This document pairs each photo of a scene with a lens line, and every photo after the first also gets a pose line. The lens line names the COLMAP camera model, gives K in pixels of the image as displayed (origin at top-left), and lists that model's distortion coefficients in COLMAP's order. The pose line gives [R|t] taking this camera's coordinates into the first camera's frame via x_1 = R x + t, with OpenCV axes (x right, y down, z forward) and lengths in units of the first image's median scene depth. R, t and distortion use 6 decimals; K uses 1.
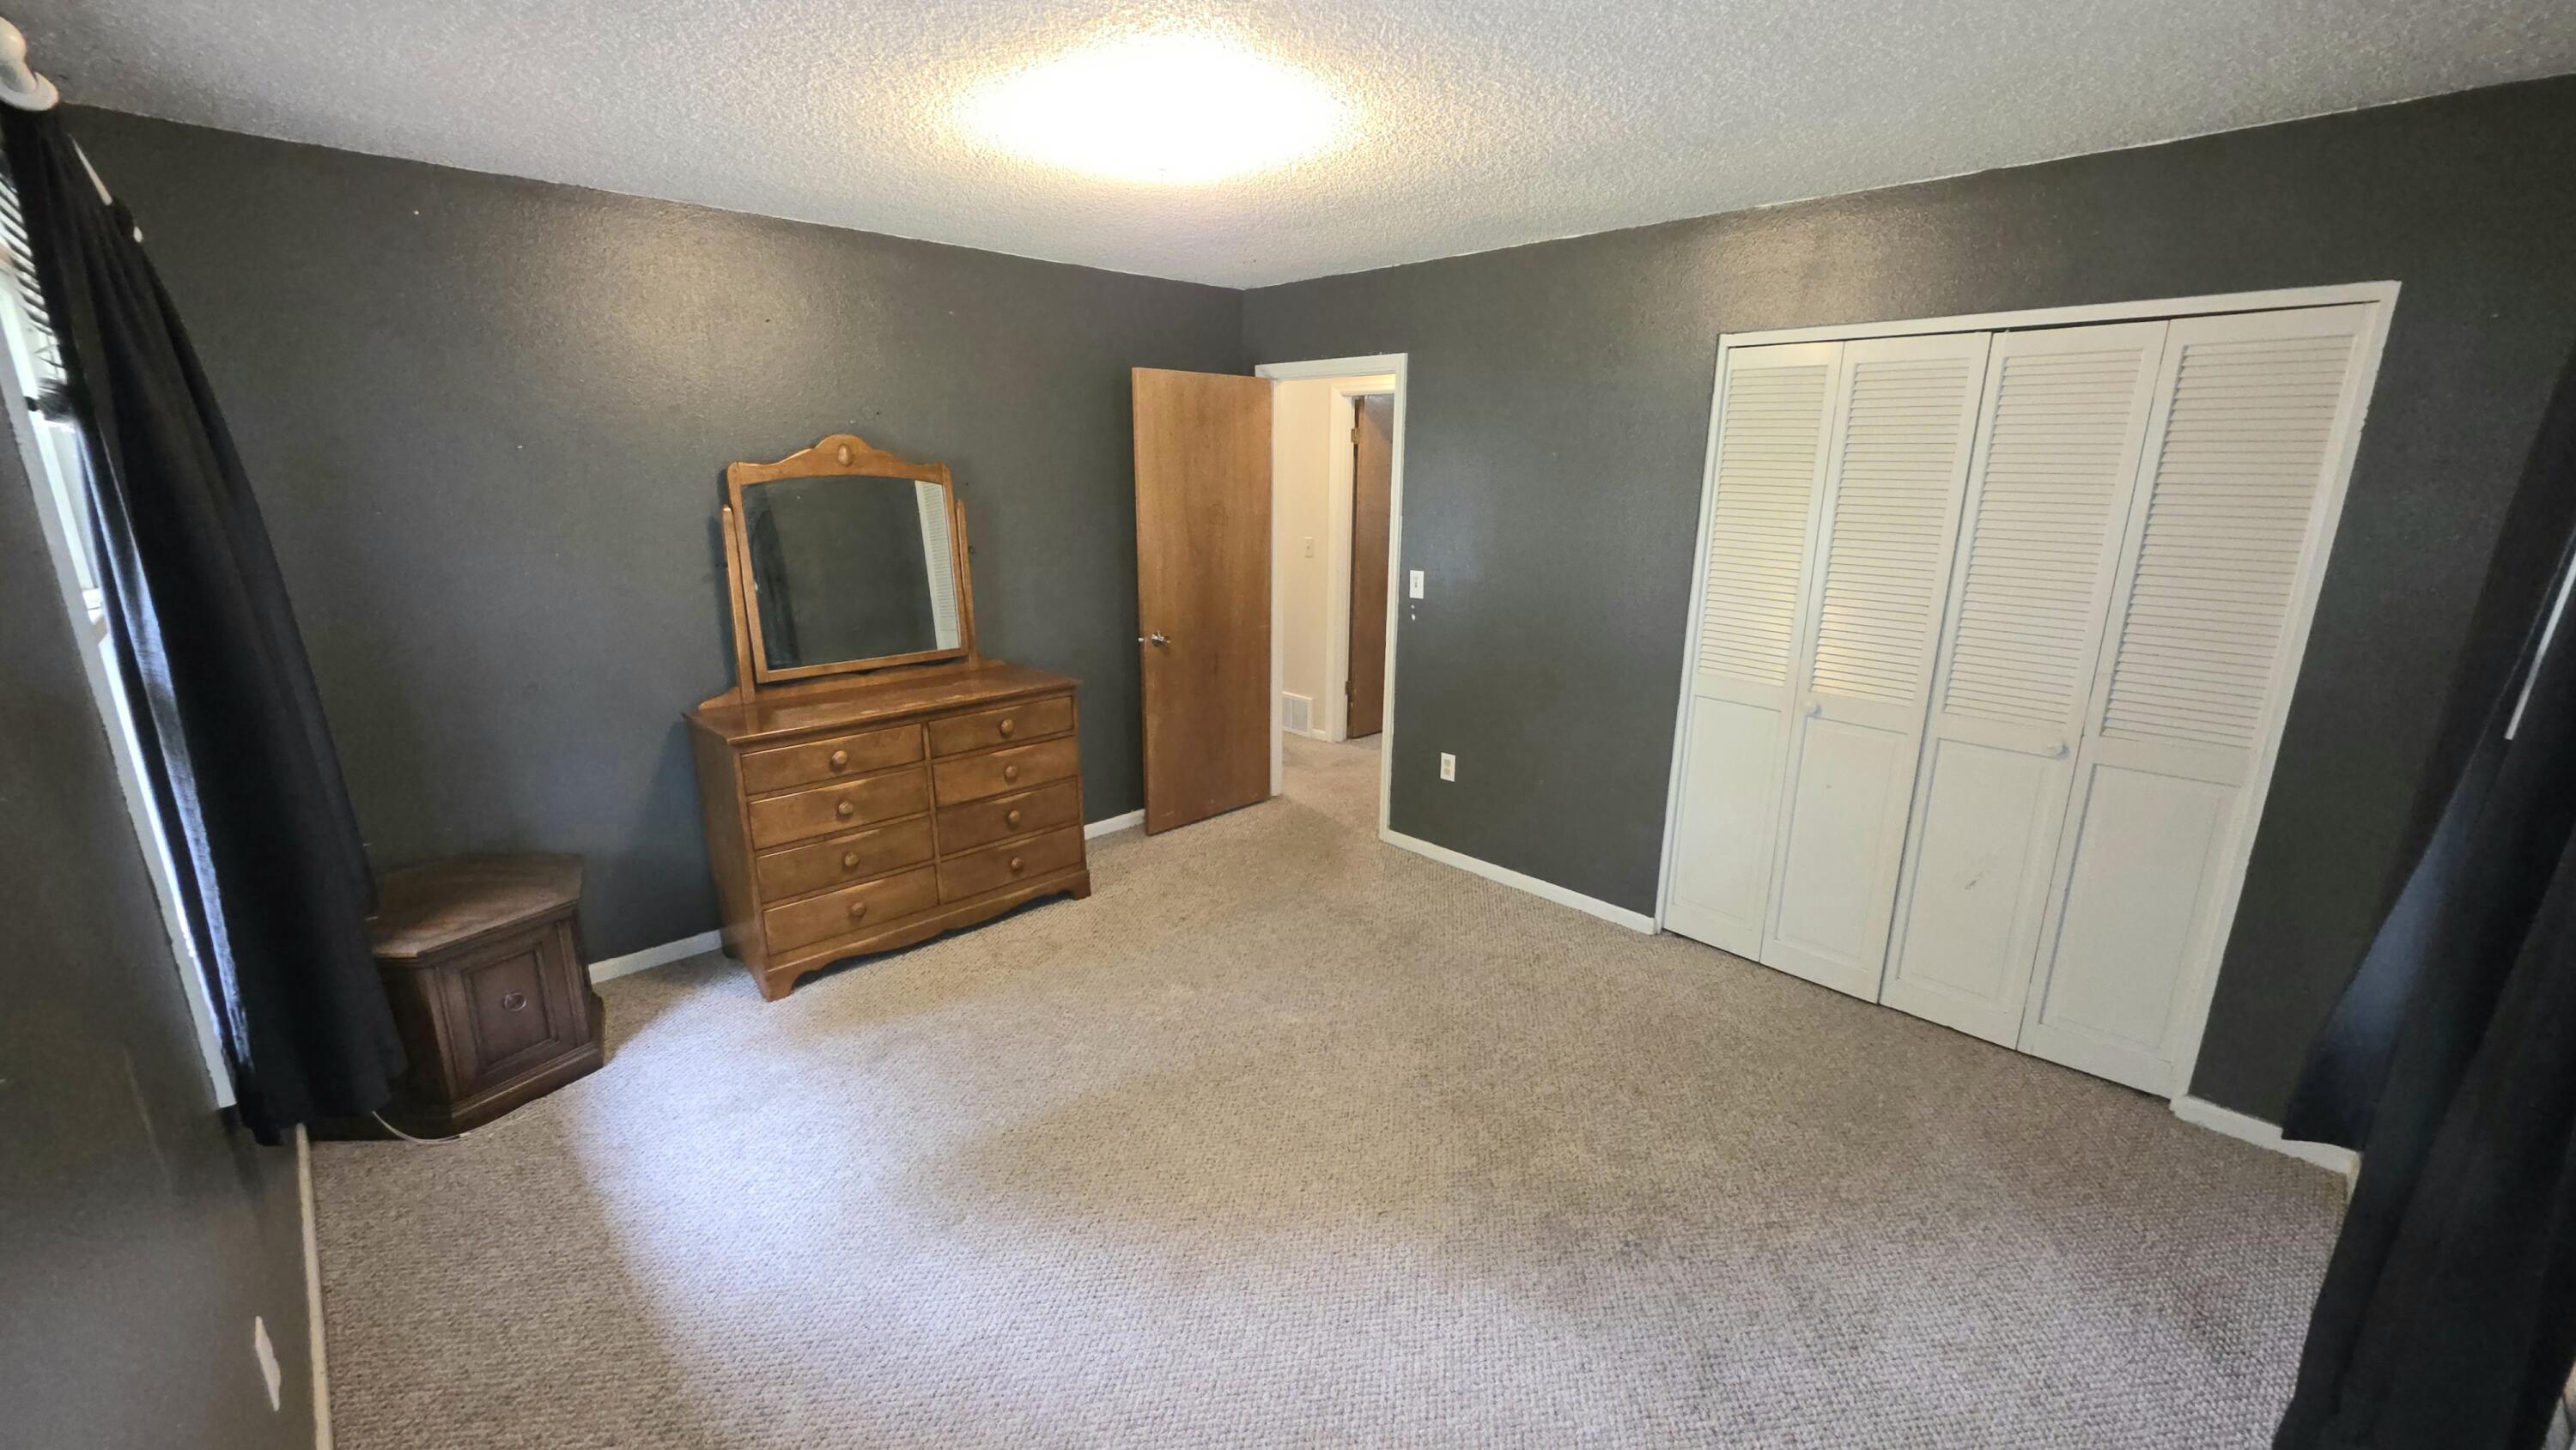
lens RADIAL K [[1028.7, 0, 1291.2], [0, 1028.7, 722.4], [0, 0, 1]] dist [-0.000853, -0.000046]
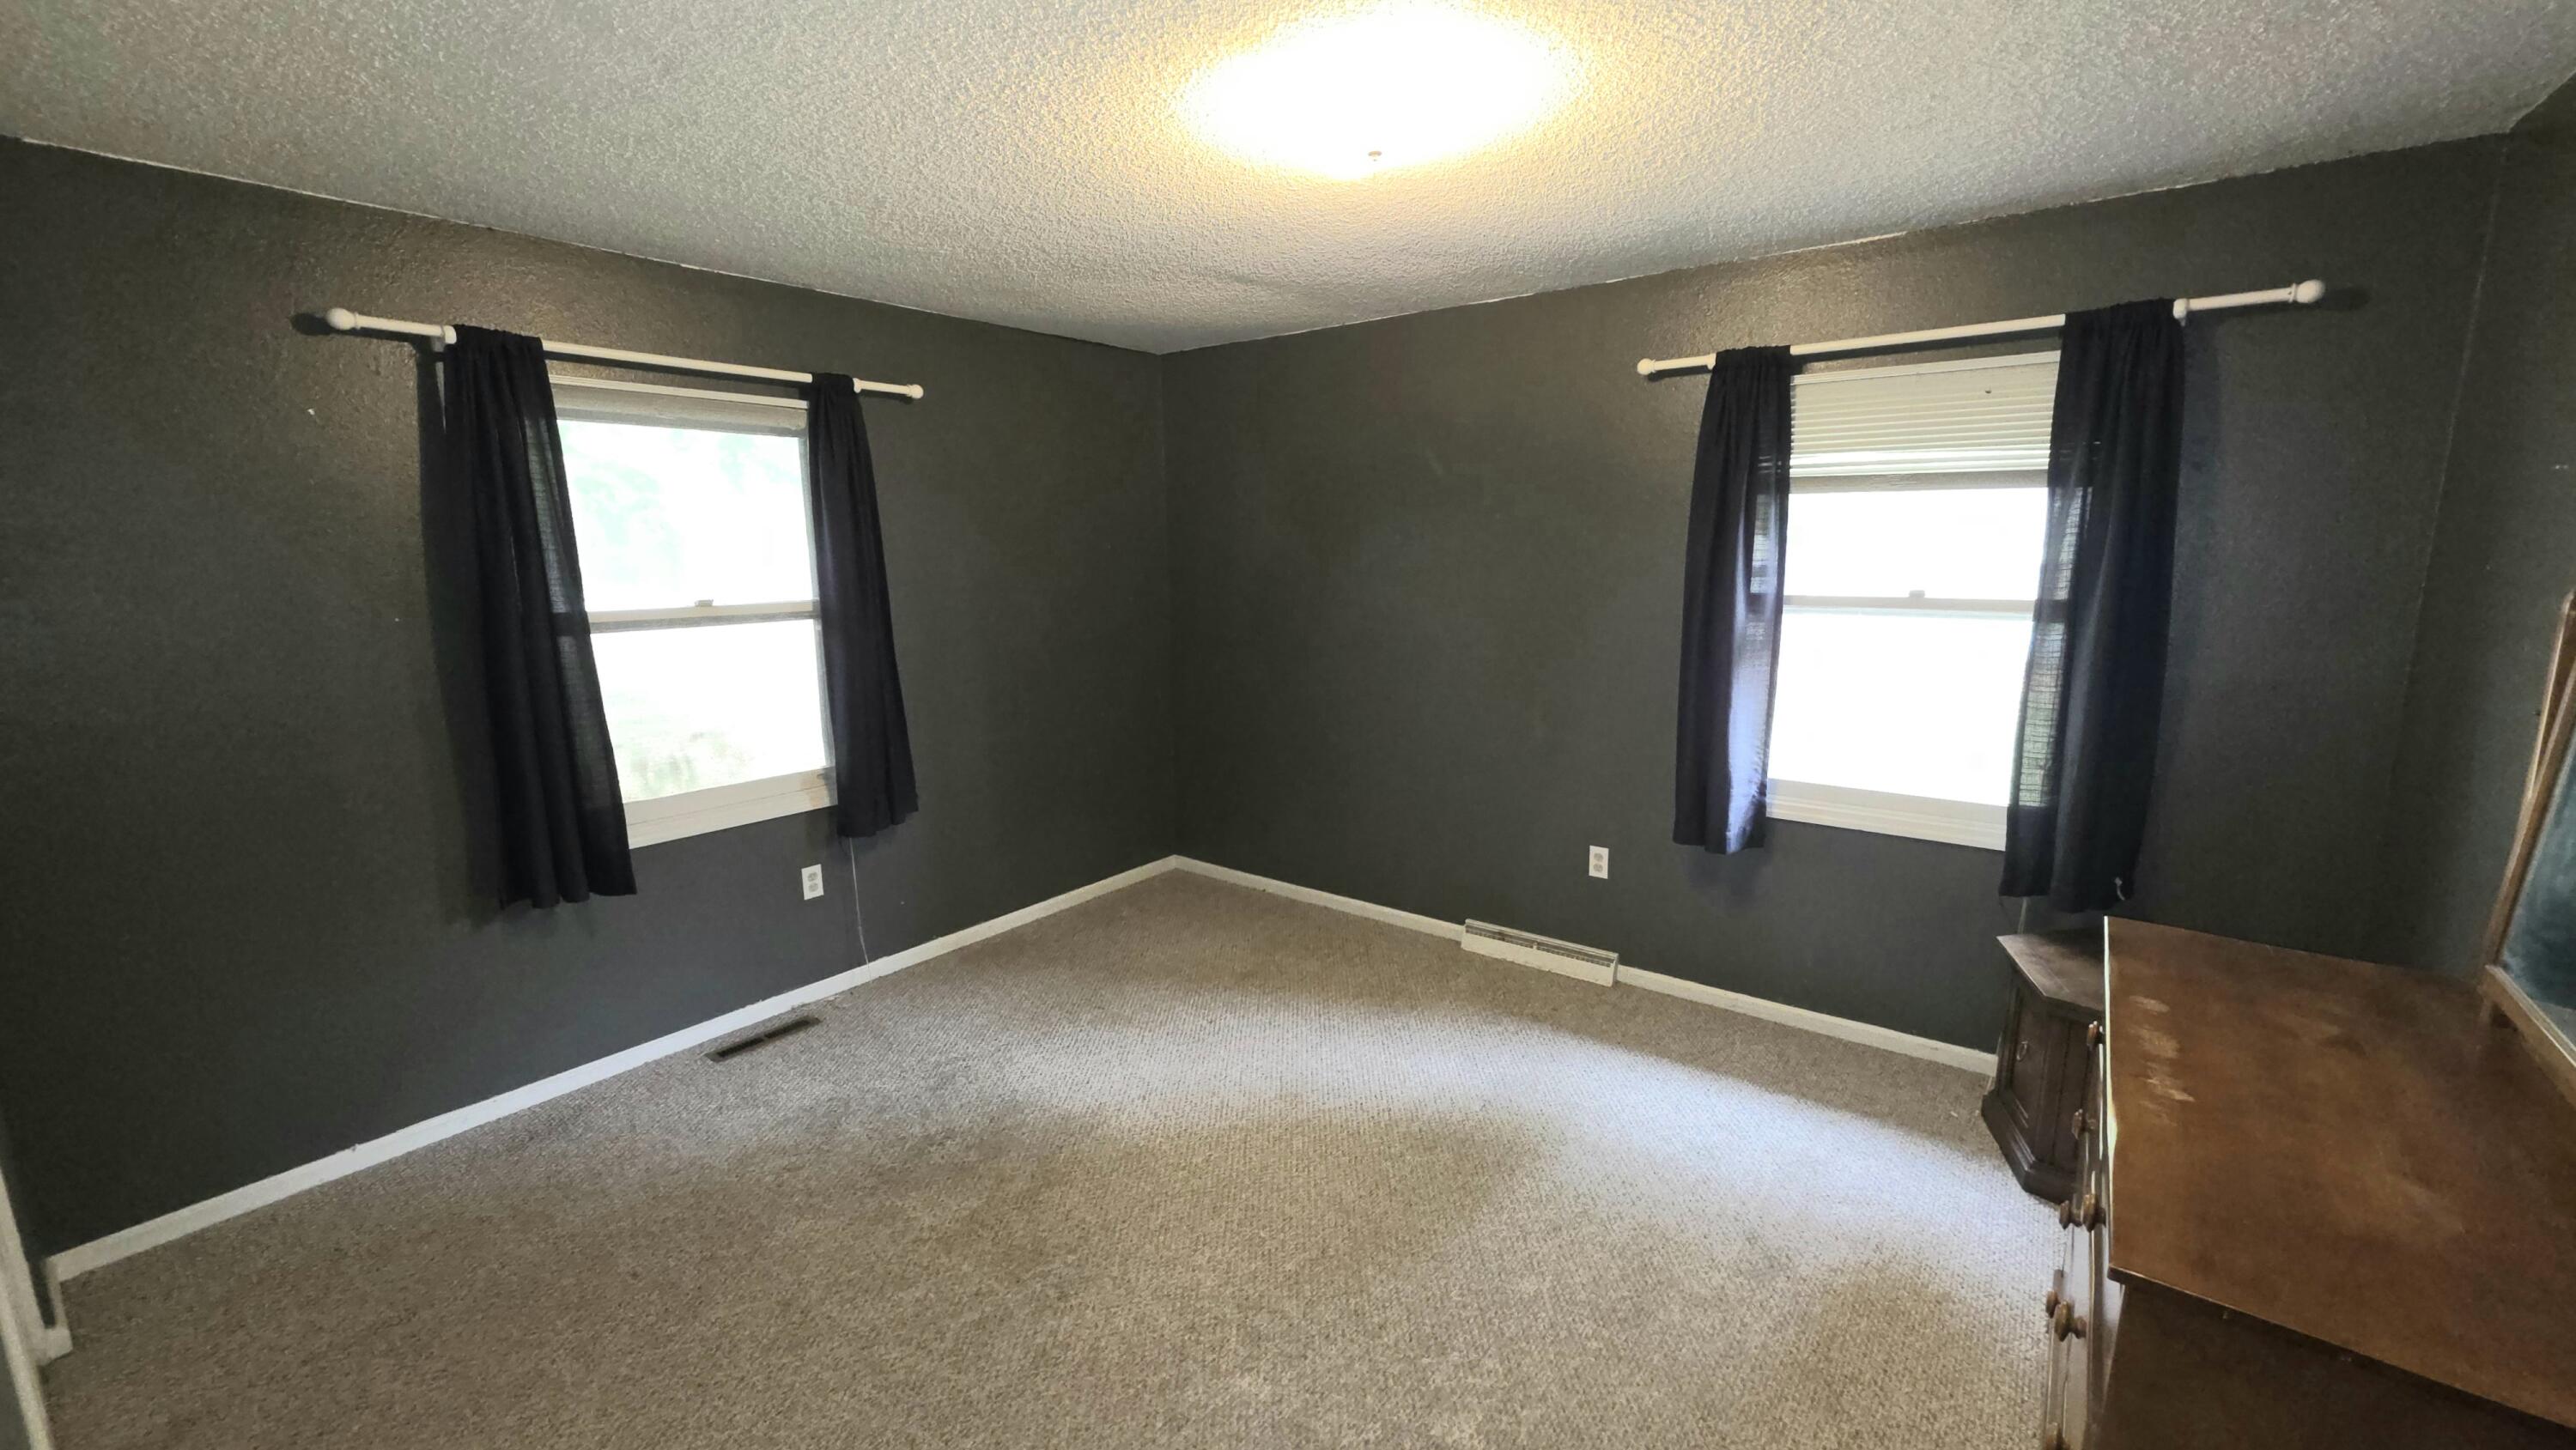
lens RADIAL K [[1028.7, 0, 1286.0], [0, 1028.7, 723.4], [0, 0, 1]] dist [-0.000853, -0.000046]
pose [[-0.990204, 0.029149, -0.136550, 0.069452], [-0.031638, 0.905690, 0.422759, -0.447909], [0.135995, 0.422938, -0.895895, 1.846397]]
